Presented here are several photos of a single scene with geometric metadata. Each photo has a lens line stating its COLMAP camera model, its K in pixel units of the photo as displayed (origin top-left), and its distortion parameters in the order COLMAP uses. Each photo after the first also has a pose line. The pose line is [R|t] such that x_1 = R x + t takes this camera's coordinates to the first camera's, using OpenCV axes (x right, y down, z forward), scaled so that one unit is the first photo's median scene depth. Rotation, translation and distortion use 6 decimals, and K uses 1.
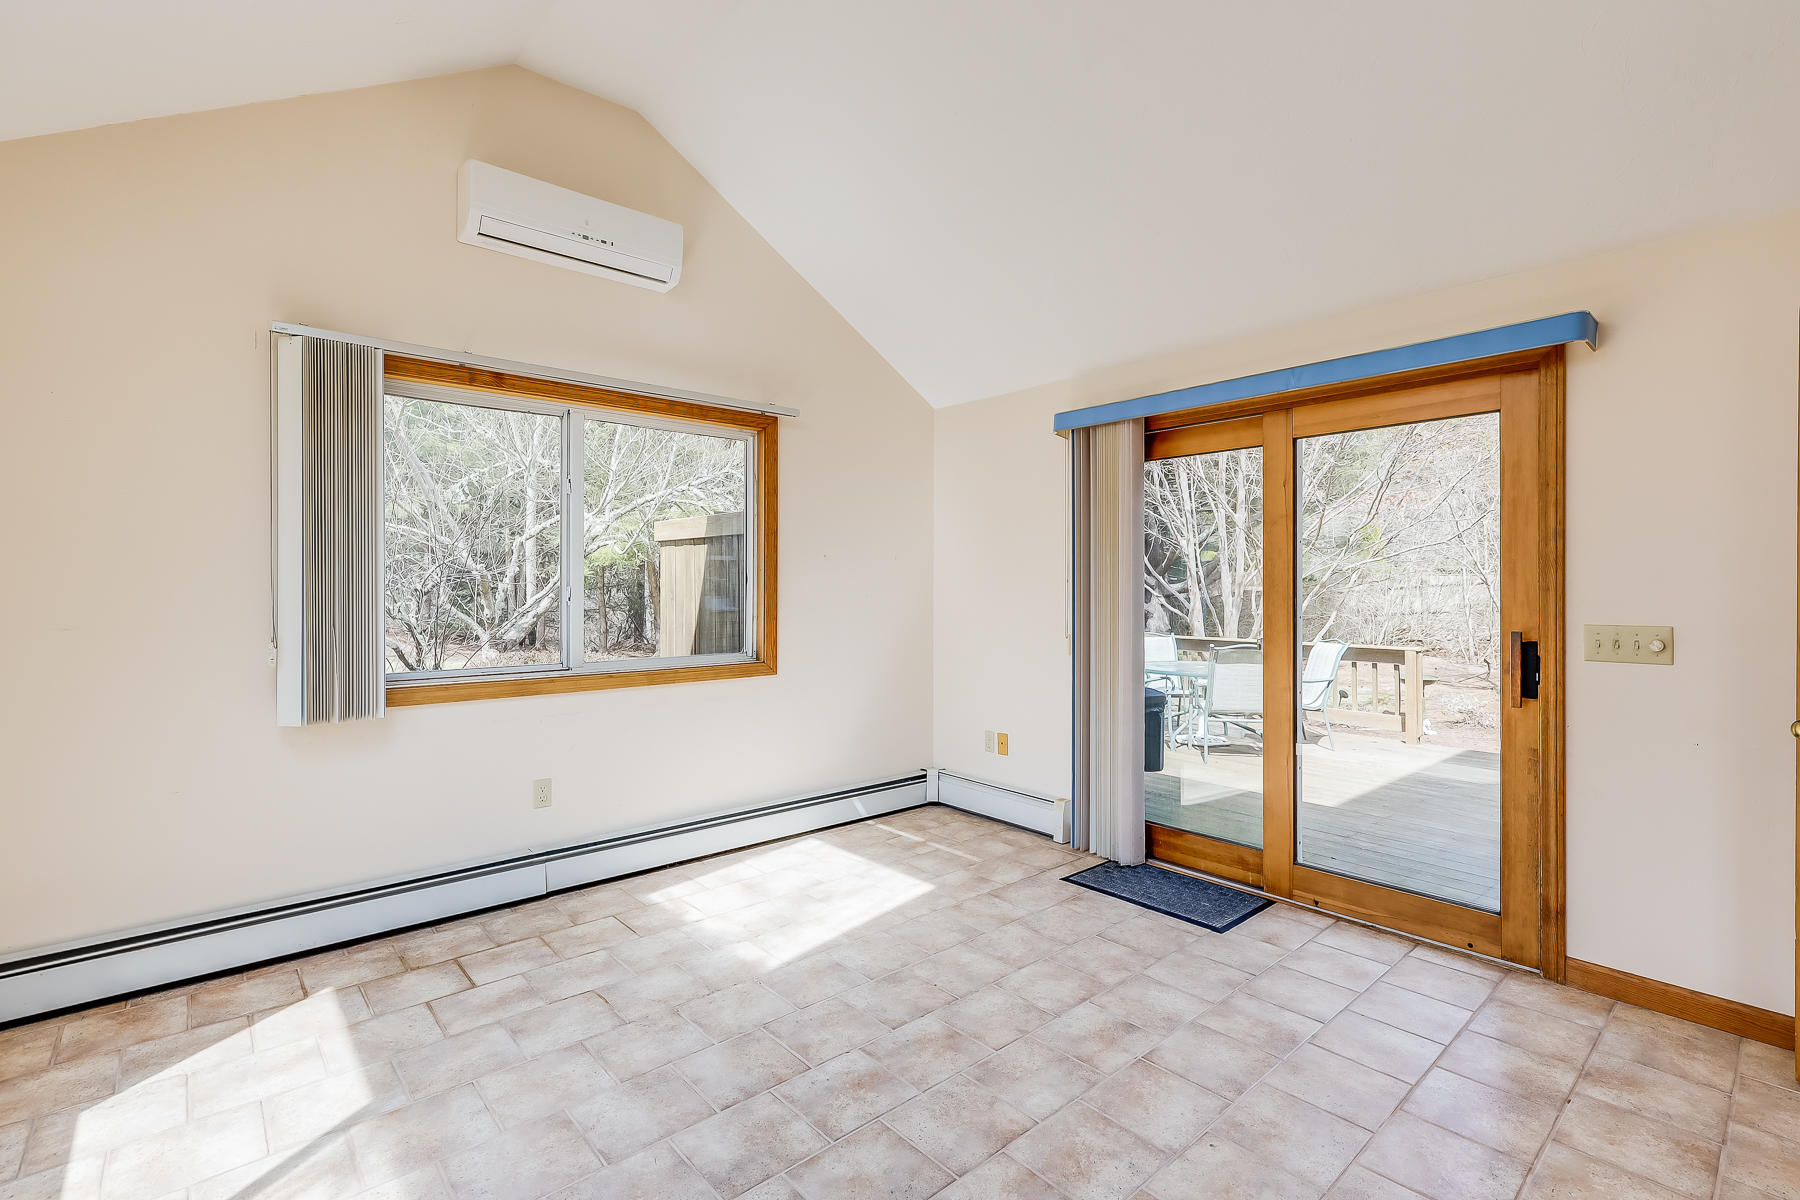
lens RADIAL K [[839.2, 0, 899.5], [0, 839.2, 595.5], [0, 0, 1]] dist [0.005109, 0.000781]
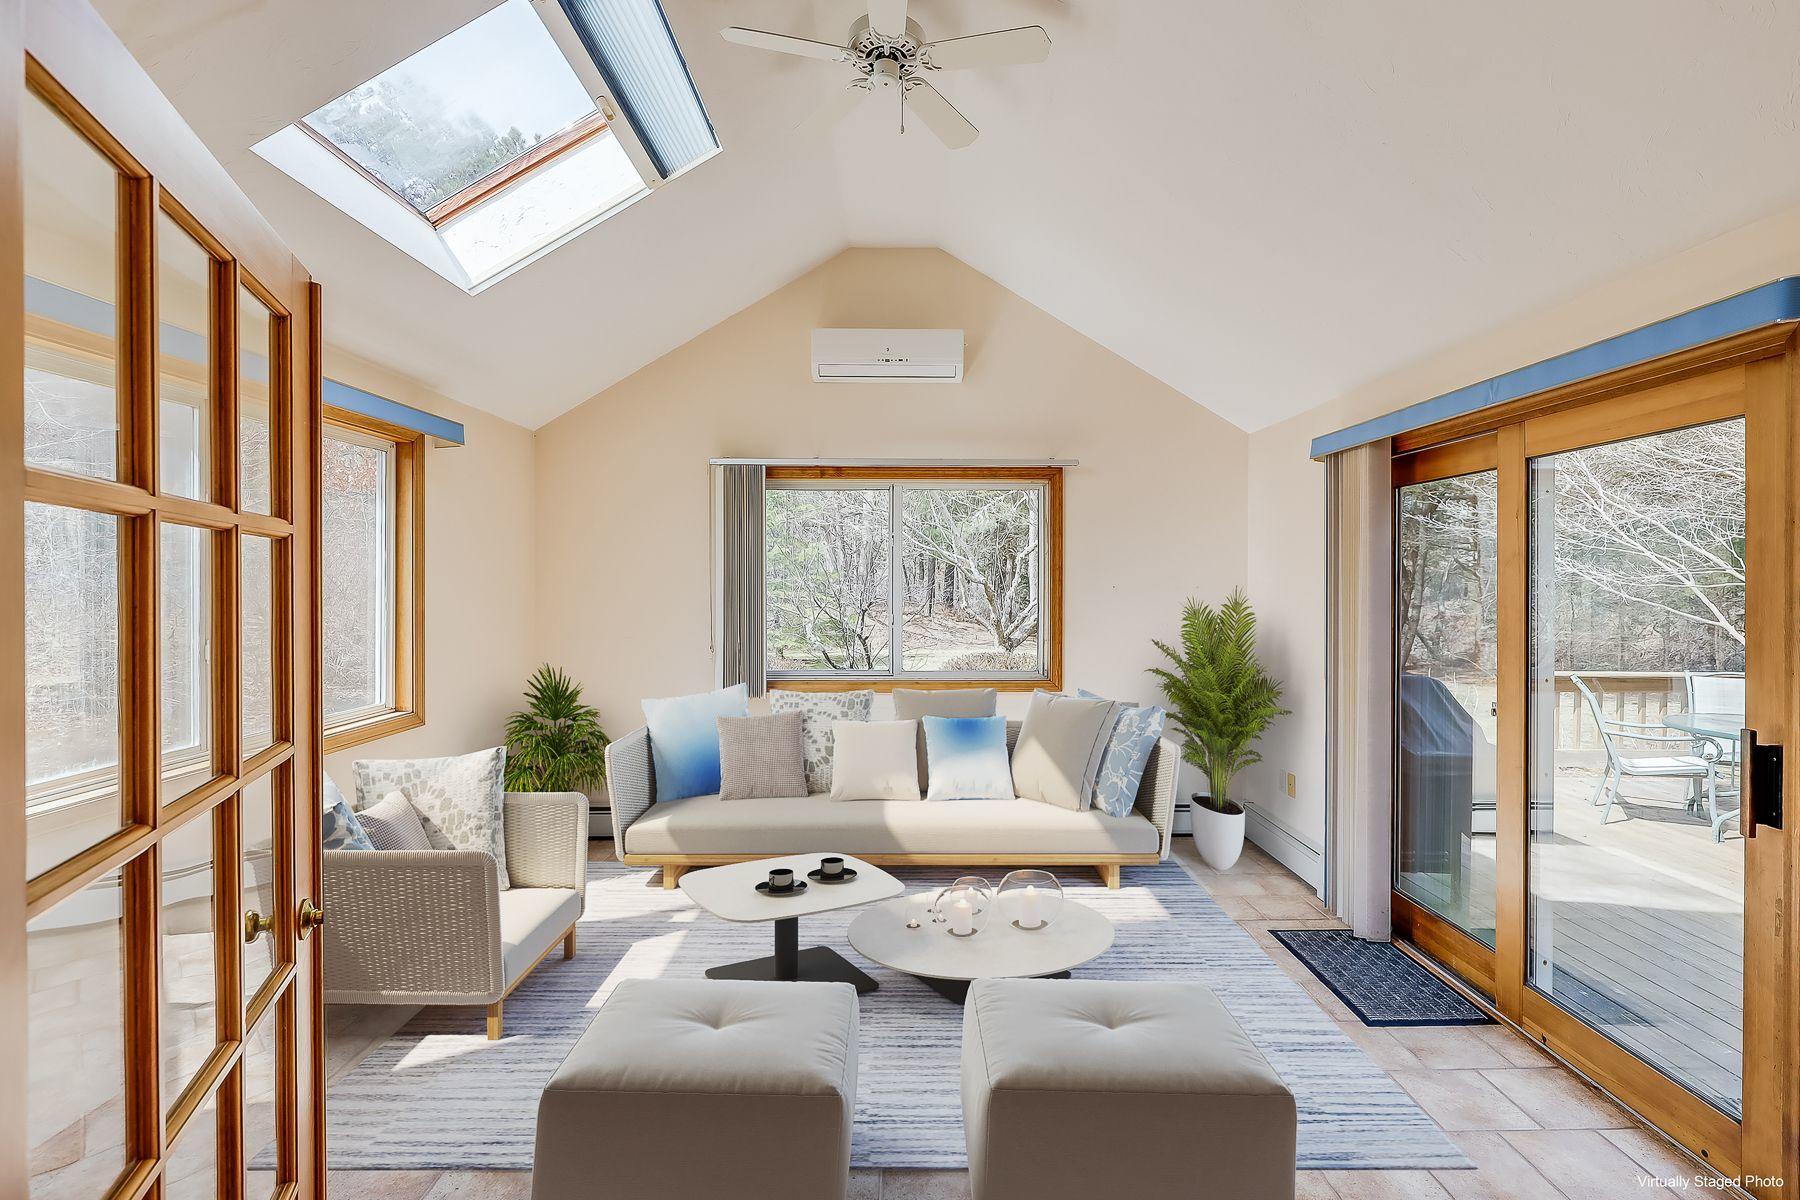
lens RADIAL K [[856.5, 0, 917.6], [0, 856.5, 593.3], [0, 0, 1]] dist [-0.000261, 0.000101]
pose [[0.742047, 0.011698, -0.670245, 0.563033], [-0.003509, 0.999902, 0.013566, -0.063996], [0.670338, -0.007714, 0.742016, -0.000007]]
